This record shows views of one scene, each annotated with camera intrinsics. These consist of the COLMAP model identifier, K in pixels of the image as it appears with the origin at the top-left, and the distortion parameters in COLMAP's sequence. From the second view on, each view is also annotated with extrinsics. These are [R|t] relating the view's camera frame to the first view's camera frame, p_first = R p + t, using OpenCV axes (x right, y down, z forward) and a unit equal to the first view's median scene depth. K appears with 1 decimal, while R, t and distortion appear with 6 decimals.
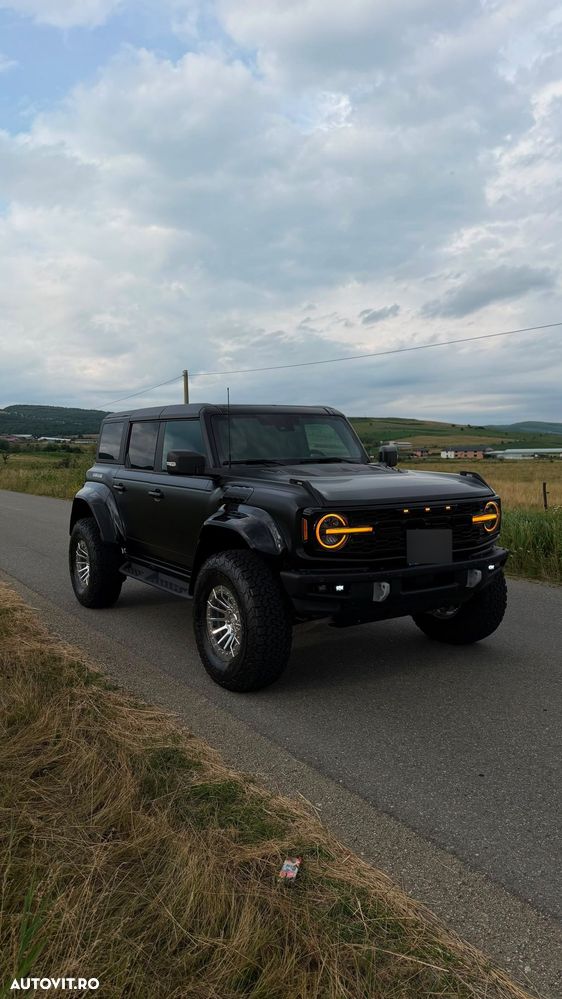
lens RADIAL K [[754.7, 0, 261.1], [0, 754.7, 481.8], [0, 0, 1]] dist [0.080880, -0.000962]
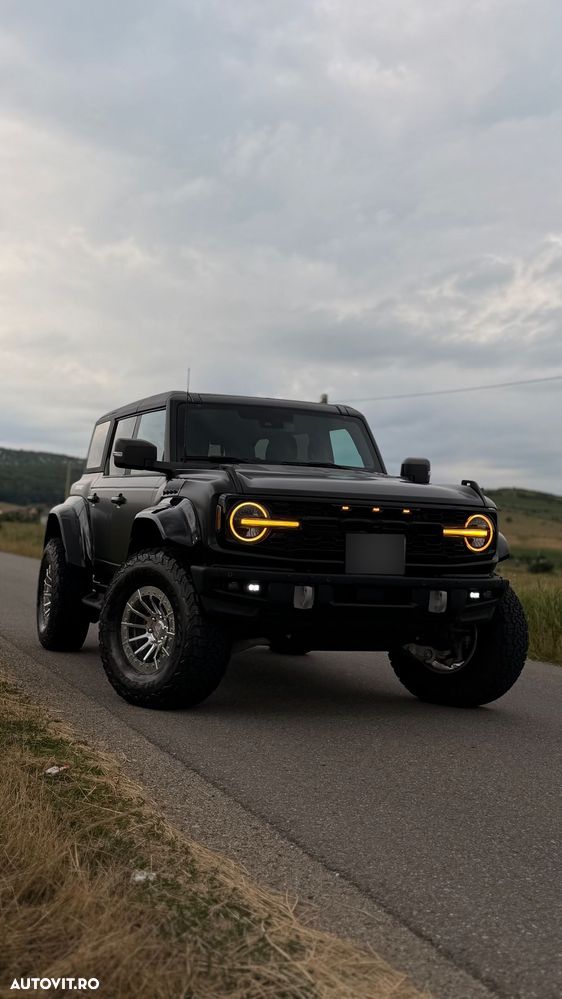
lens RADIAL K [[1240.4, 0, 281.0], [0, 1240.4, 499.5], [0, 0, 1]] dist [-0.006446, 0.000101]
pose [[0.980736, 0.063100, -0.184864, 0.359910], [-0.078521, 0.993910, -0.077316, 0.135888], [0.178860, 0.090342, 0.979718, -0.360912]]
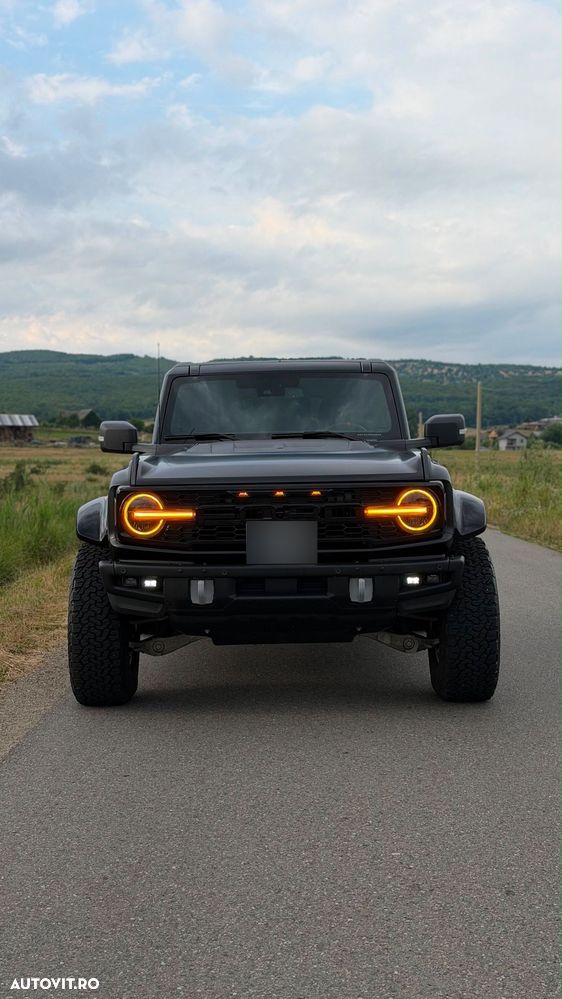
lens RADIAL K [[1435.0, 0, 281.0], [0, 1435.0, 499.5], [0, 0, 1]] dist [0.007364, 0.013006]
pose [[0.854968, 0.028654, -0.517889, 0.954165], [-0.032744, 0.999463, 0.001243, 0.039012], [0.517646, 0.015895, 0.855447, -0.246783]]
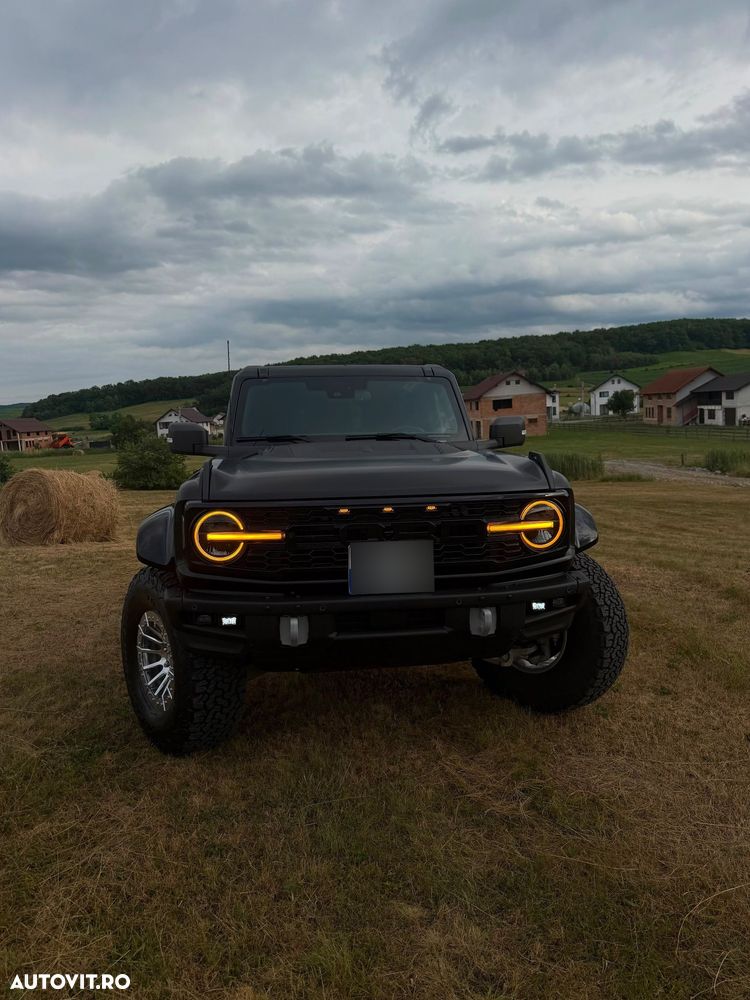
lens RADIAL K [[726.0, 0, 378.5], [0, 726.0, 481.9], [0, 0, 1]] dist [0.054006, -0.077058]
pose [[0.917861, 0.030589, -0.395721, 0.441850], [-0.023776, 0.999473, 0.022111, -0.000641], [0.396189, -0.010886, 0.918104, 0.422704]]
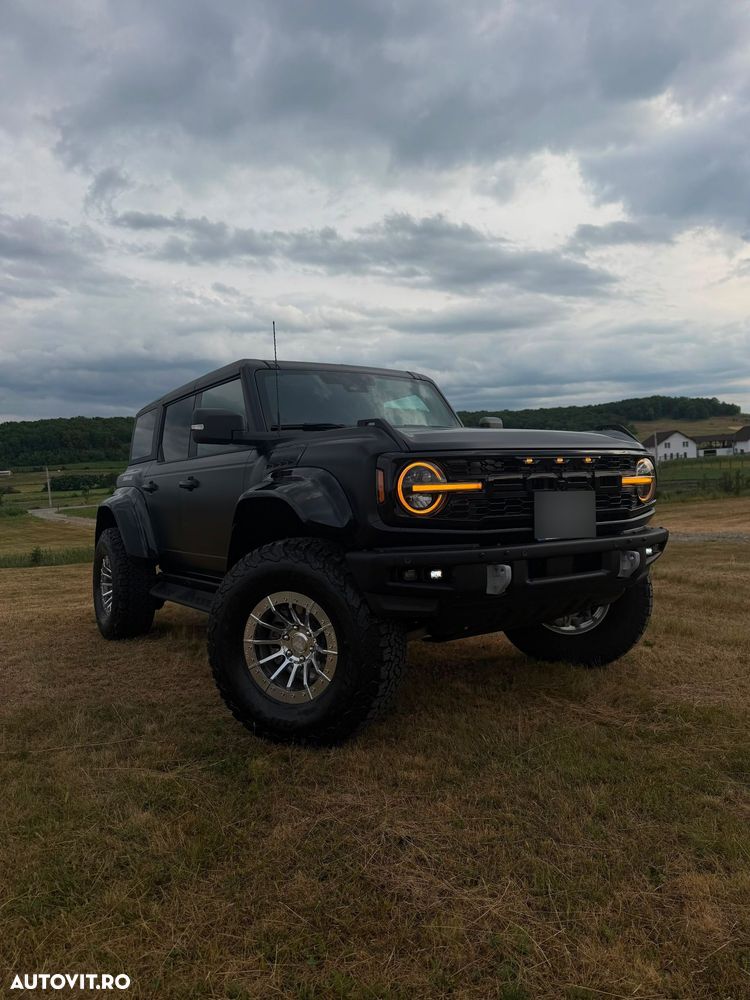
lens RADIAL K [[715.7, 0, 375.0], [0, 715.7, 500.0], [0, 0, 1]] dist [0.064830, -0.080912]
pose [[0.999212, -0.020708, 0.033846, 0.029593], [0.022755, 0.997864, -0.061234, 0.104399], [-0.032506, 0.061956, 0.997549, 0.353865]]
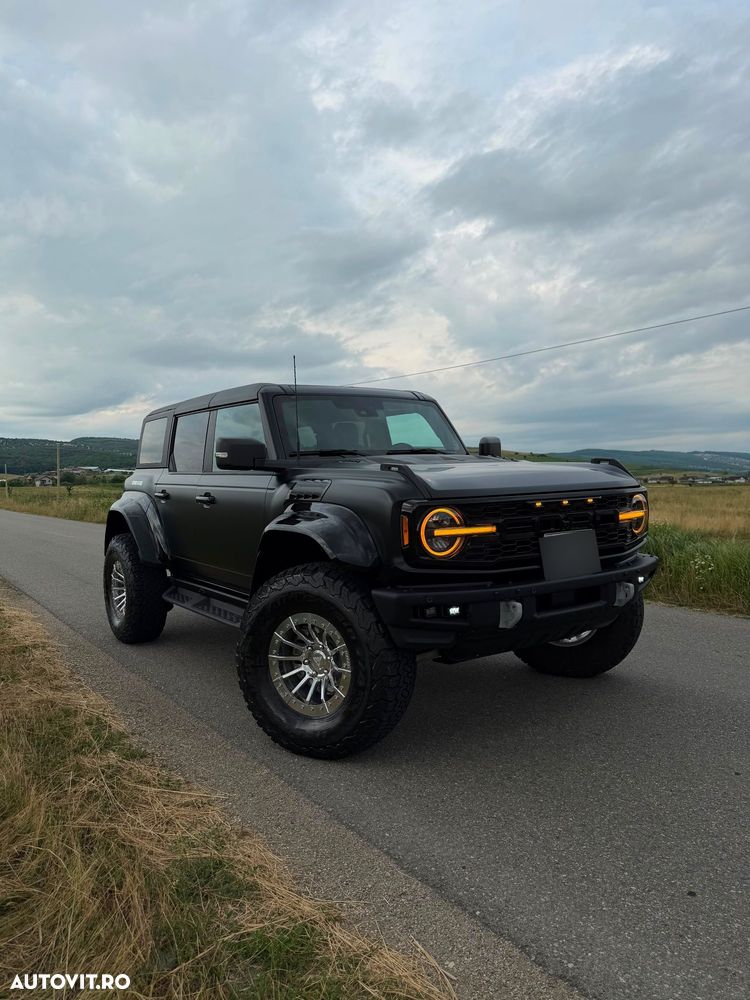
lens RADIAL K [[715.7, 0, 375.0], [0, 715.7, 500.0], [0, 0, 1]] dist [0.064830, -0.080912]
pose [[0.997740, -0.009243, 0.066558, -0.013744], [0.010573, 0.999751, -0.019665, 0.044135], [-0.066360, 0.020325, 0.997589, 0.300327]]
